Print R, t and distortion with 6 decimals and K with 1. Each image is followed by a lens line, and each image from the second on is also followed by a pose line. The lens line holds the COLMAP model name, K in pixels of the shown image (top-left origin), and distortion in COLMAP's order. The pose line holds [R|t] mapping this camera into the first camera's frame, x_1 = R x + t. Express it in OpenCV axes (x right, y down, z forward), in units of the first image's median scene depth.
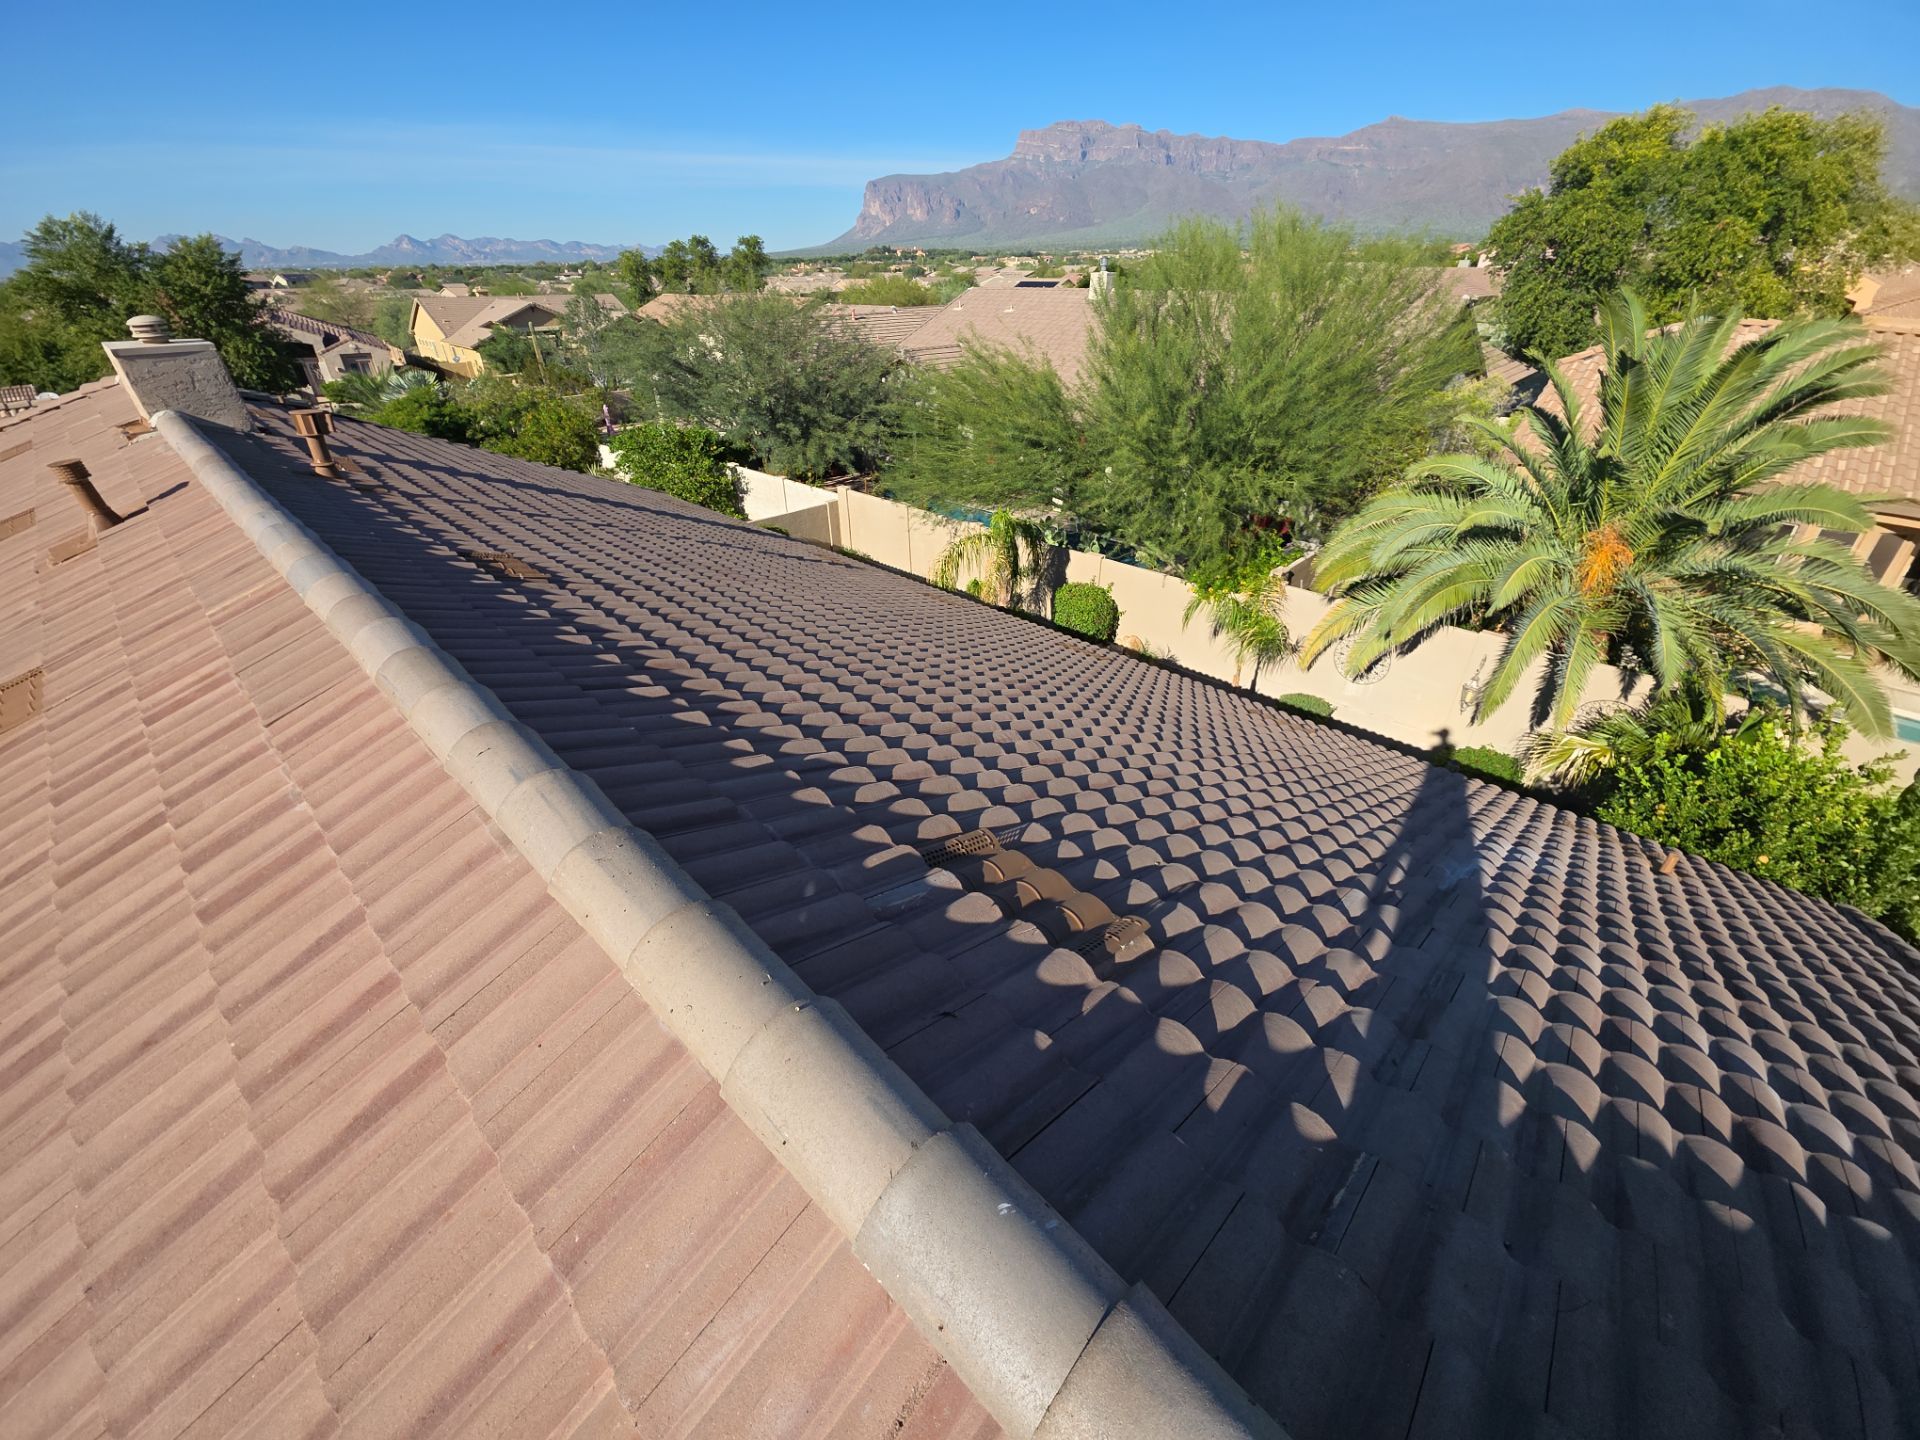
lens RADIAL K [[768.1, 0, 963.1], [0, 768.1, 709.8], [0, 0, 1]] dist [0.017331, -0.009201]
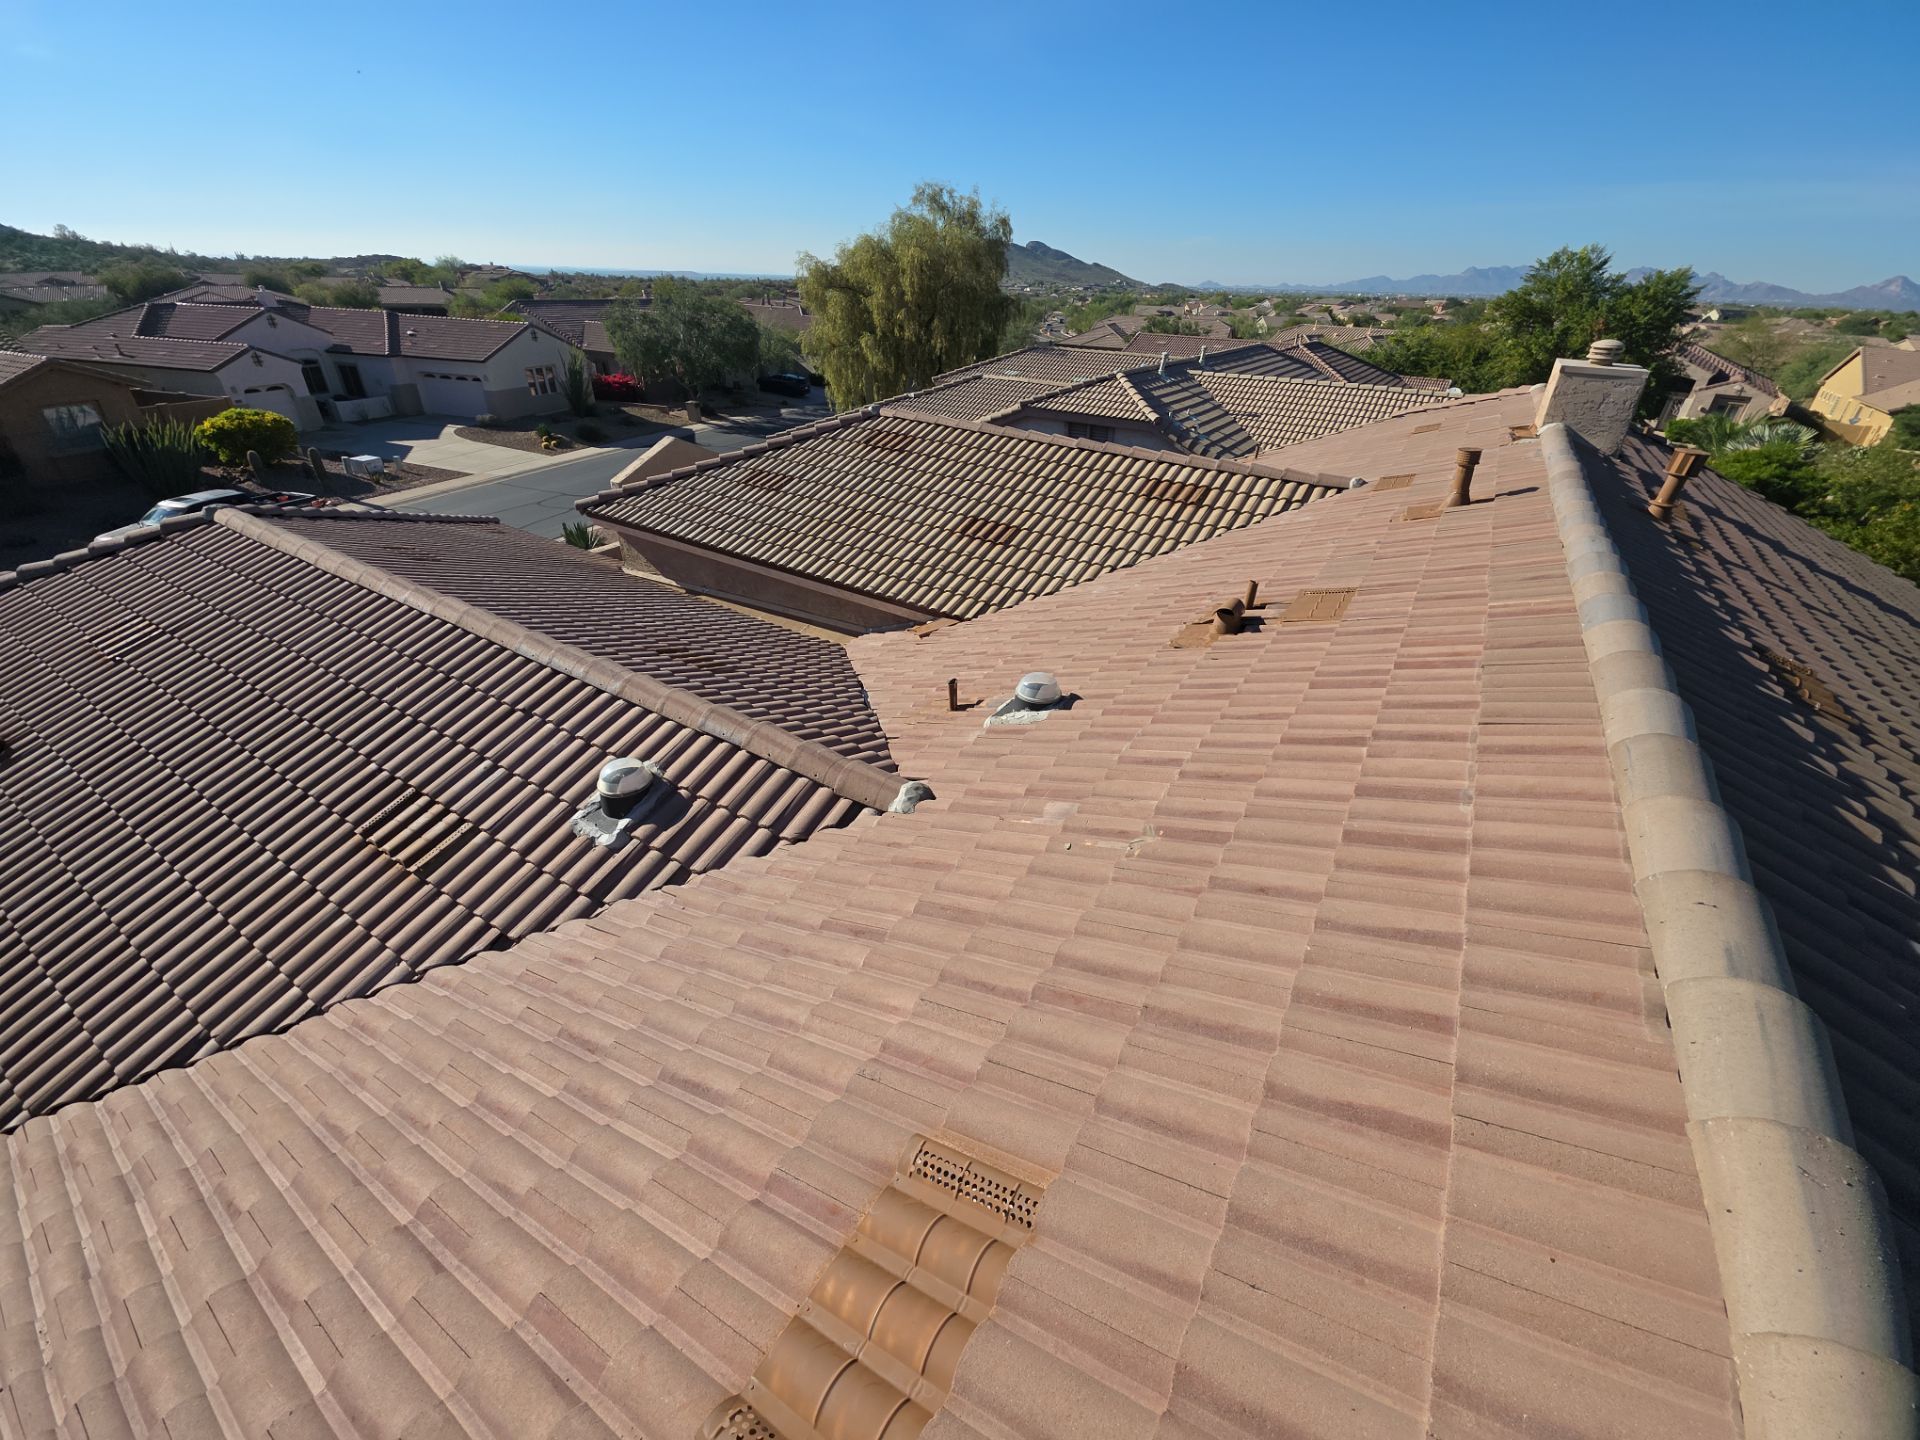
lens RADIAL K [[768.1, 0, 963.1], [0, 768.1, 709.8], [0, 0, 1]] dist [0.017331, -0.009201]
pose [[0.196072, 0.490397, -0.849156, -0.116838], [-0.517468, 0.787317, 0.335200, 0.014788], [0.832936, 0.373688, 0.408136, -0.020757]]
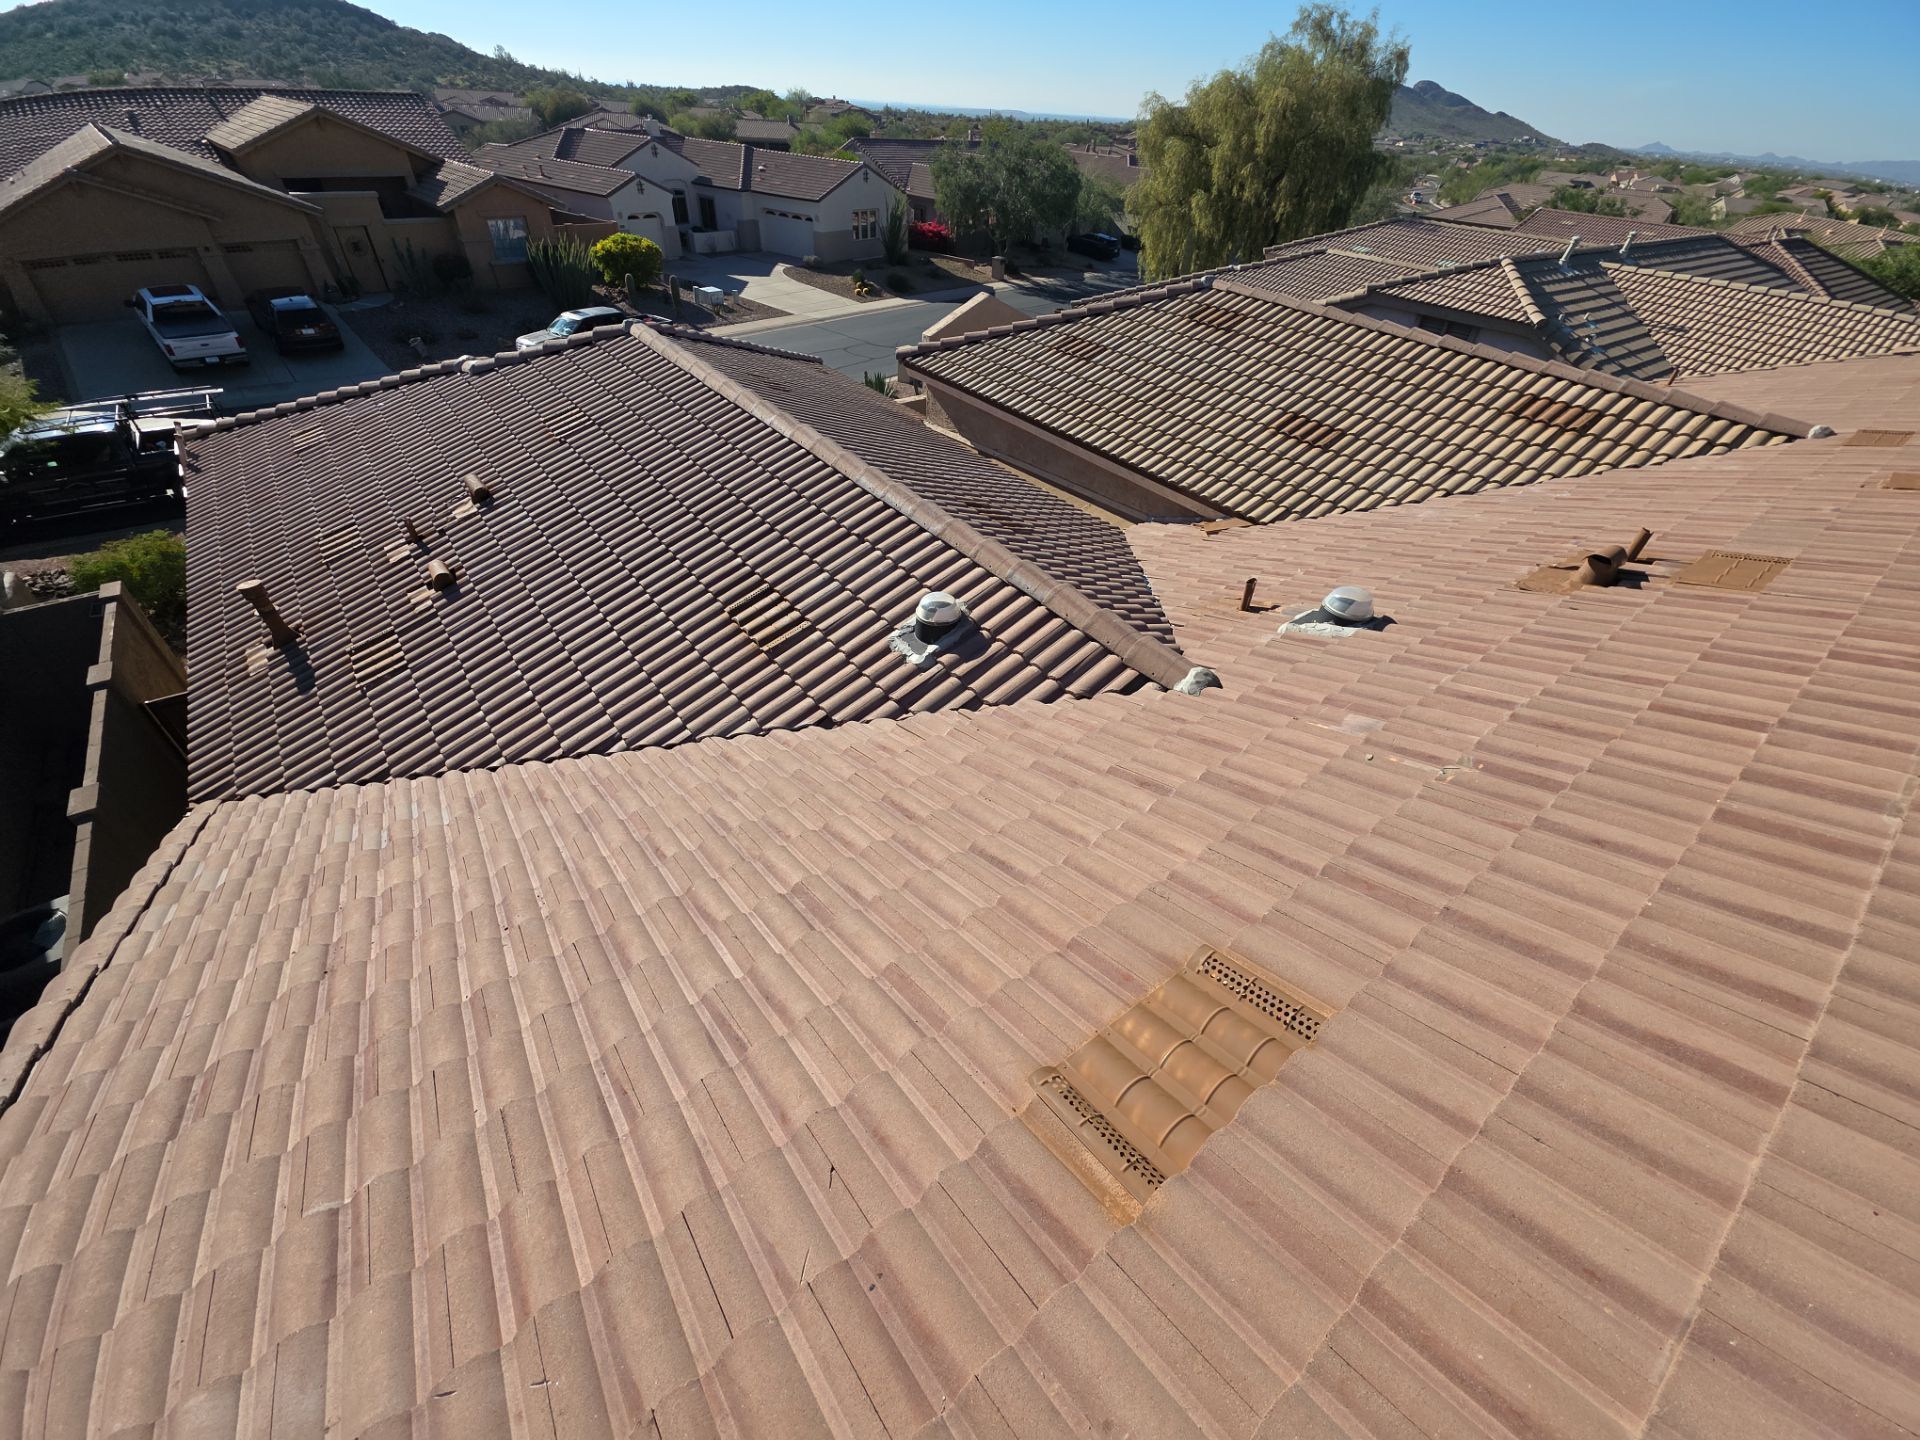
lens RADIAL K [[768.1, 0, 963.1], [0, 768.1, 709.8], [0, 0, 1]] dist [0.017331, -0.009201]
pose [[-0.159238, 0.608524, -0.777395, -0.038187], [-0.538379, 0.606521, 0.585047, 0.068977], [0.827521, 0.511694, 0.231035, -0.117360]]
